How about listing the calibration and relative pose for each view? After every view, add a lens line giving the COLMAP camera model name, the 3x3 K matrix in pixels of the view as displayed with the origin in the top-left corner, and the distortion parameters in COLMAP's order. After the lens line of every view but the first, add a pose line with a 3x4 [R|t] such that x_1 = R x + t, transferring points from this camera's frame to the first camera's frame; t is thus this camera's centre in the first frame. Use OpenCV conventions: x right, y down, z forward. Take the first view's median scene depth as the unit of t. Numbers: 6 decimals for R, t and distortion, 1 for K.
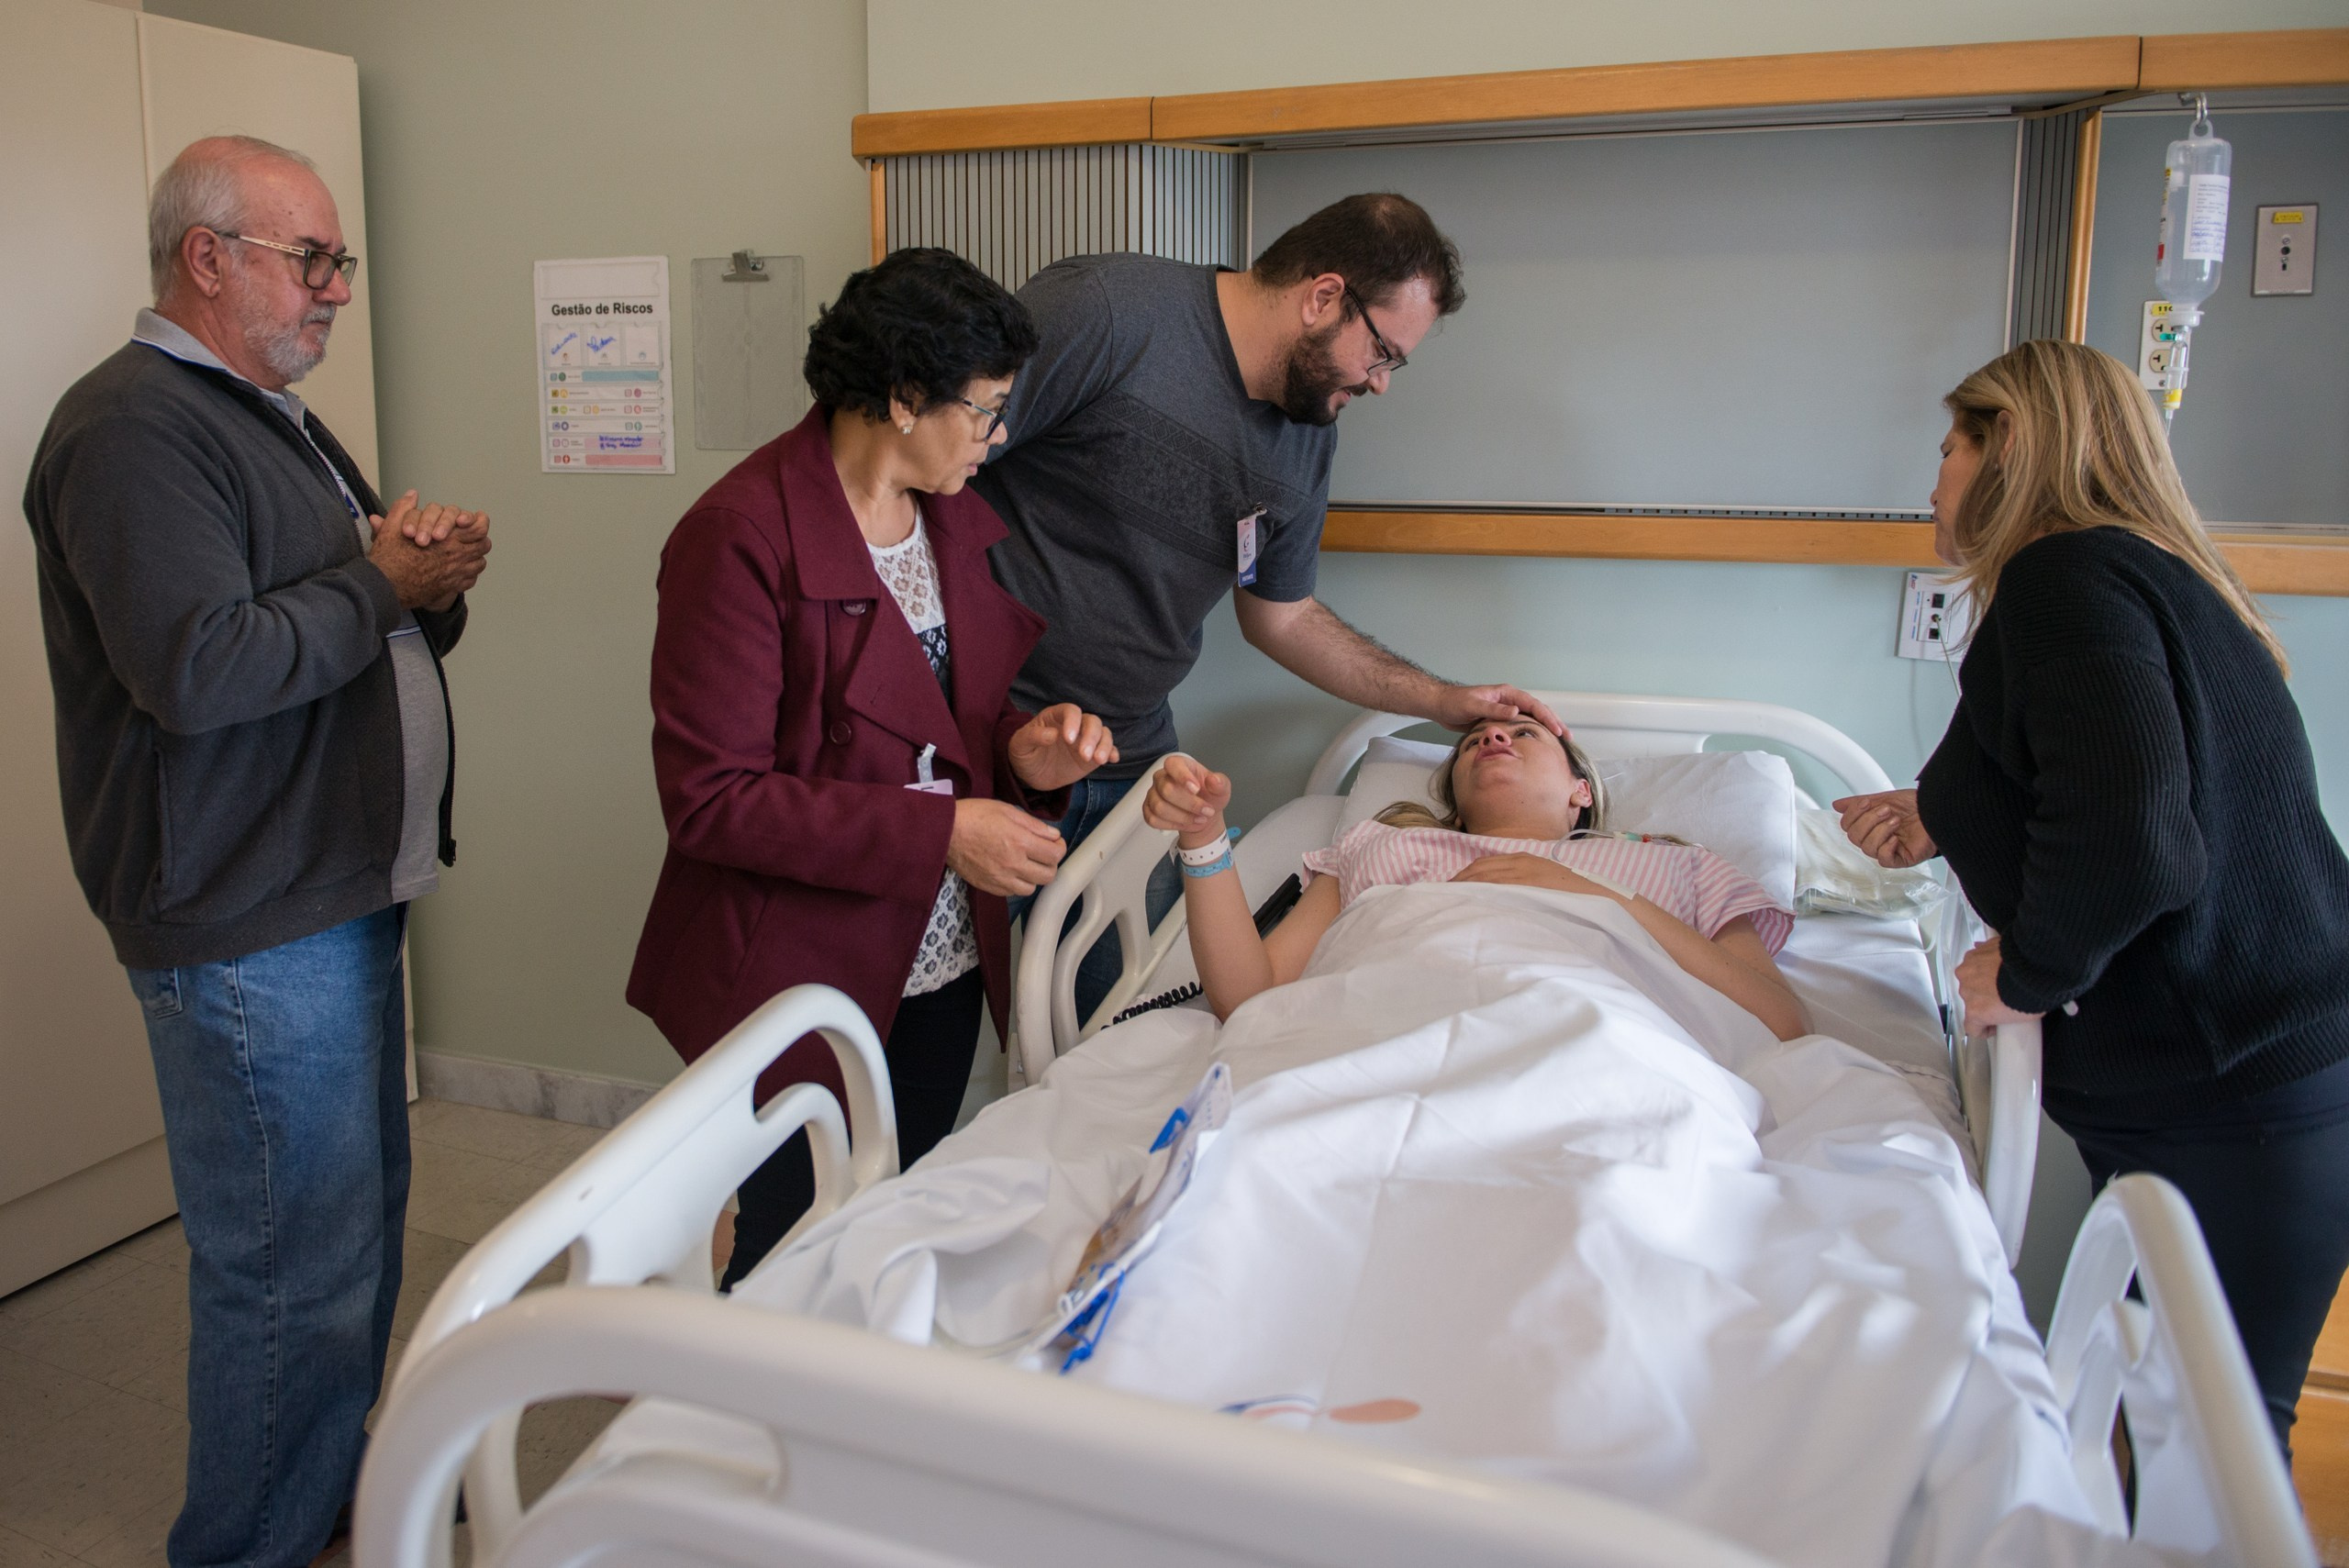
lens RADIAL K [[1798.5, 0, 1048.8], [0, 1798.5, 692.2], [0, 0, 1]] dist [-0.046799, -0.001397]
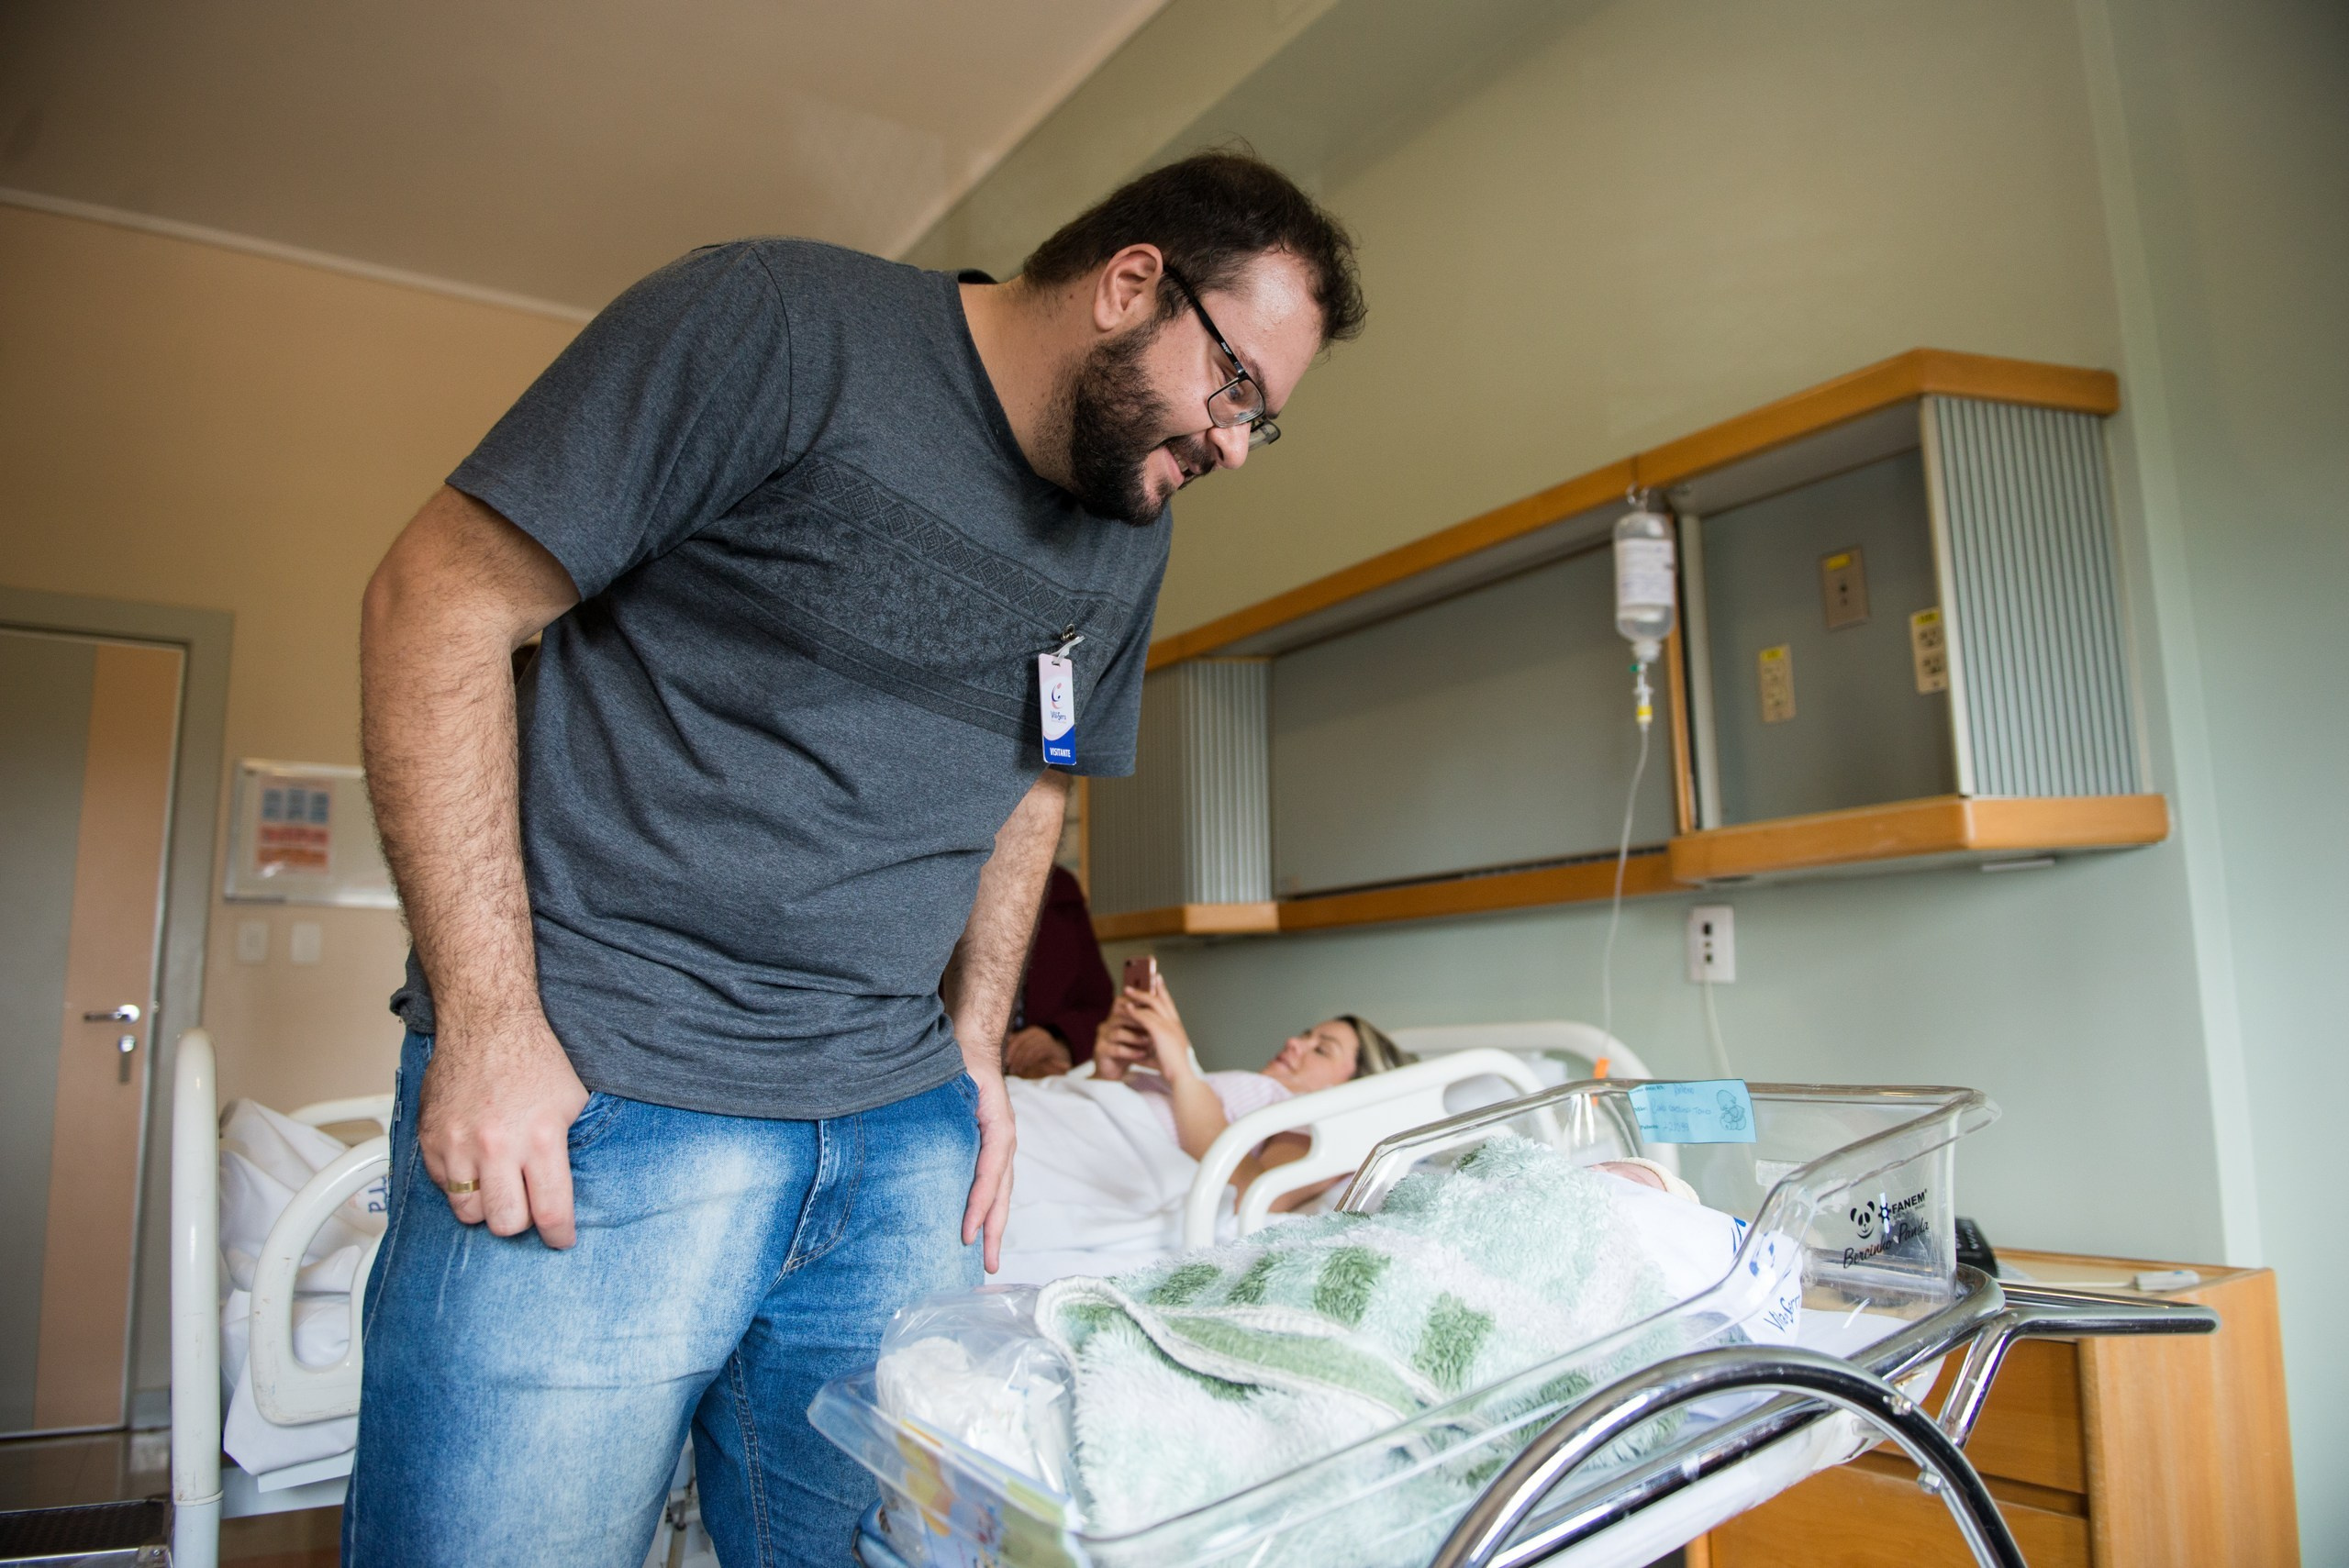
lens RADIAL K [[1609.8, 0, 1185.0], [0, 1609.8, 792.4], [0, 0, 1]] dist [-0.041838, -0.007237]
pose [[0.823647, -0.095698, -0.558969, 0.855749], [-0.078893, 0.956739, -0.280047, 0.191848], [0.561588, 0.274758, 0.780466, -0.031130]]
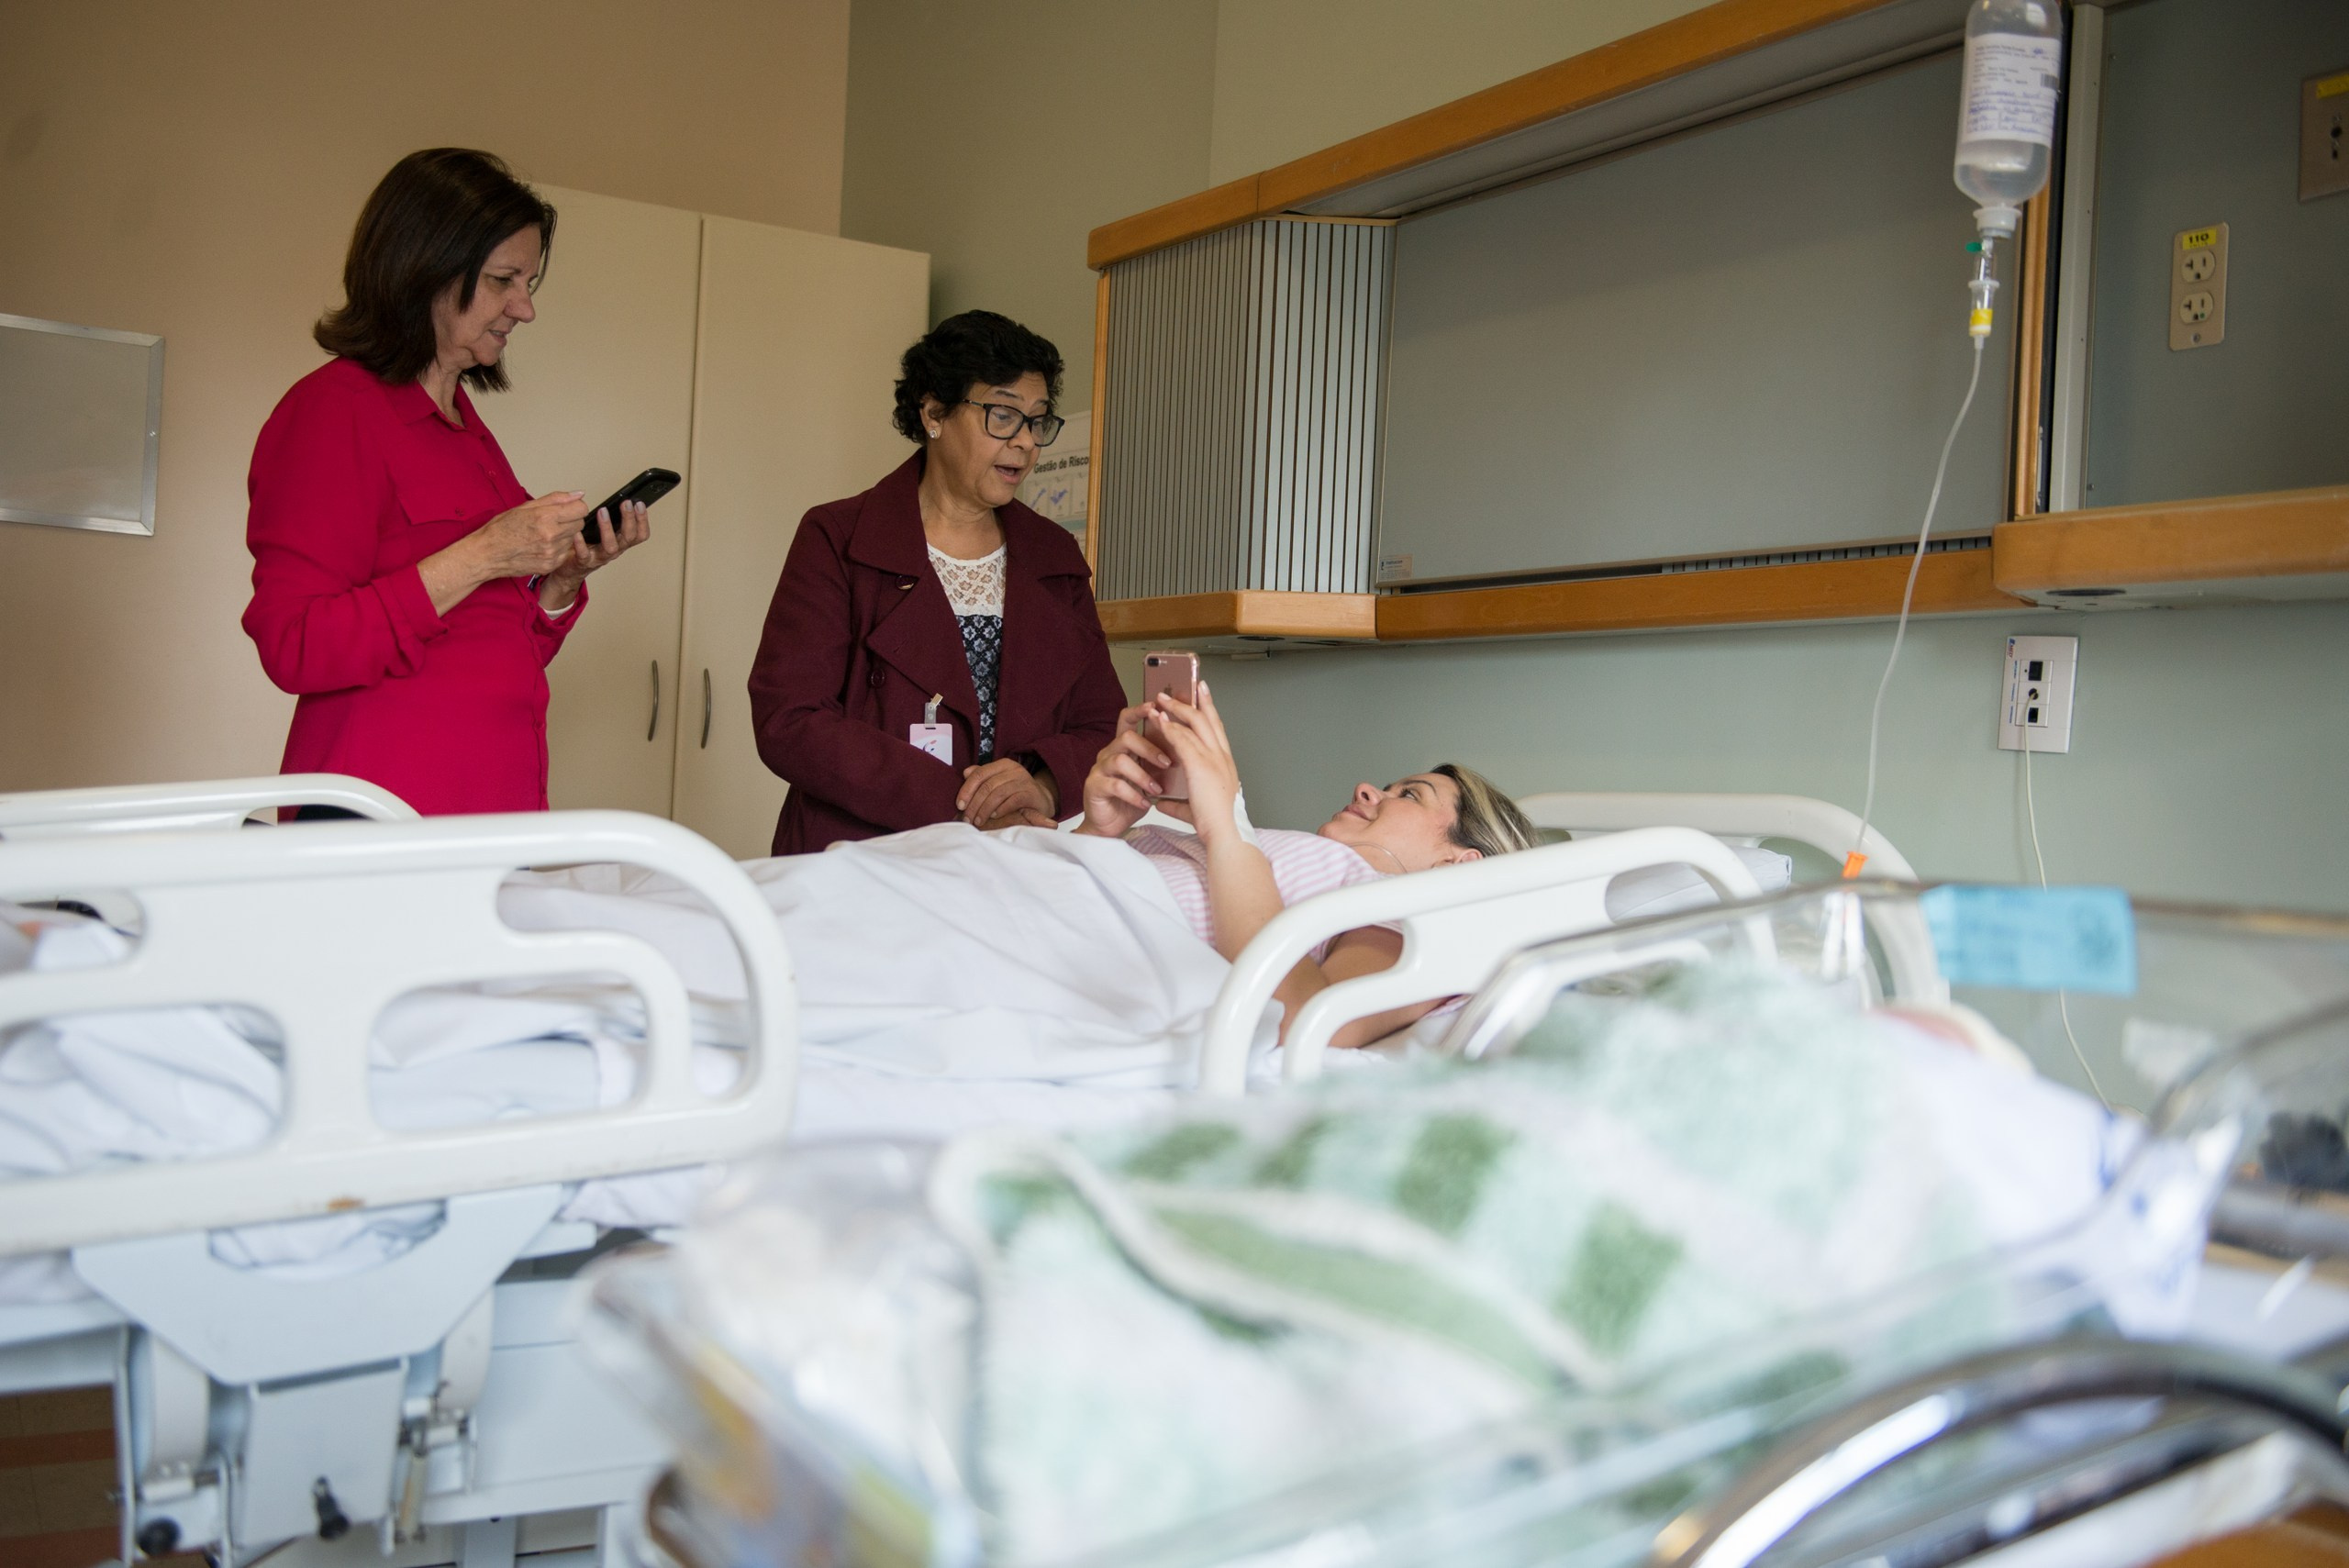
lens RADIAL K [[2286.5, 0, 1188.8], [0, 2286.5, 772.7], [0, 0, 1]] dist [0.042344, 0.000000]
pose [[0.811534, 0.036917, -0.583137, 0.820832], [-0.145232, 0.979427, -0.140109, 0.189061], [0.565968, 0.198394, 0.800200, 0.027399]]
